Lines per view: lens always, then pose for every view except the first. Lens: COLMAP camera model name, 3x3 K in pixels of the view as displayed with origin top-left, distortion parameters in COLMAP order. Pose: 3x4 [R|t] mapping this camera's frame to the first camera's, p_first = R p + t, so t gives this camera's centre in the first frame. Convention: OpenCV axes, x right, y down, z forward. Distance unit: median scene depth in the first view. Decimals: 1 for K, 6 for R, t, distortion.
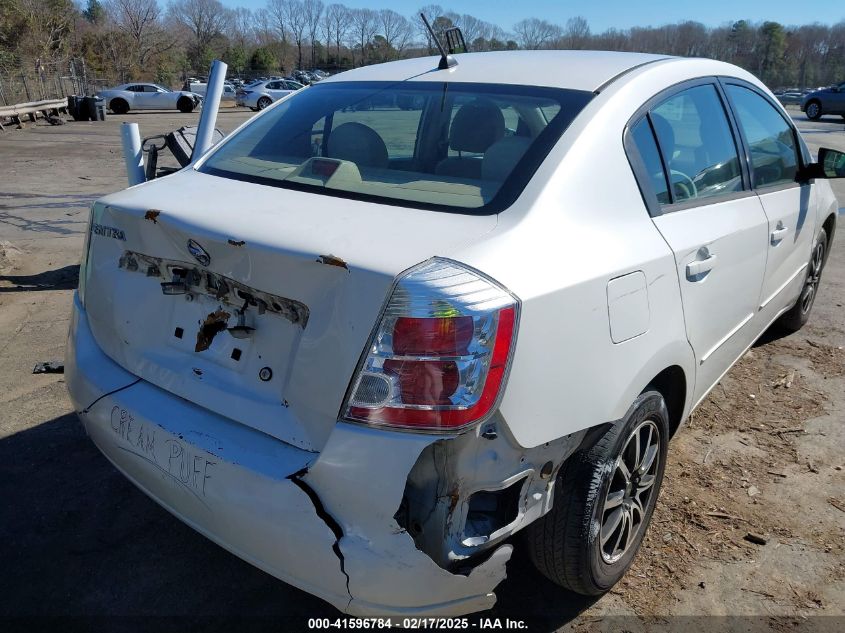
lens RADIAL K [[660.7, 0, 416.0], [0, 660.7, 317.7], [0, 0, 1]] dist [0.018222, -0.012510]
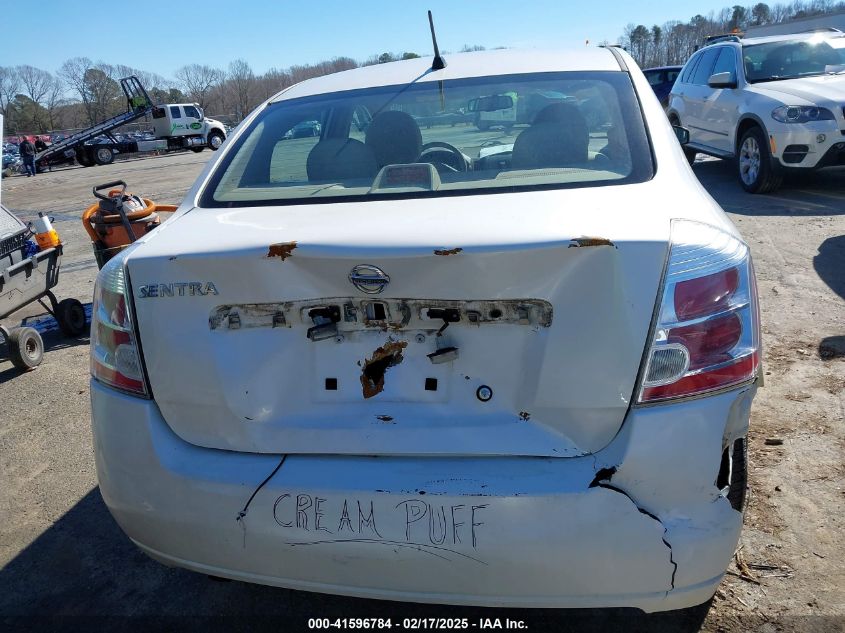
lens RADIAL K [[660.7, 0, 415.5], [0, 660.7, 318.3], [0, 0, 1]] dist [0.018222, -0.012510]
pose [[0.892508, -0.220954, 0.393203, -0.588007], [0.241699, 0.970346, -0.003348, -0.029932], [-0.380803, 0.098025, 0.919446, 0.193045]]
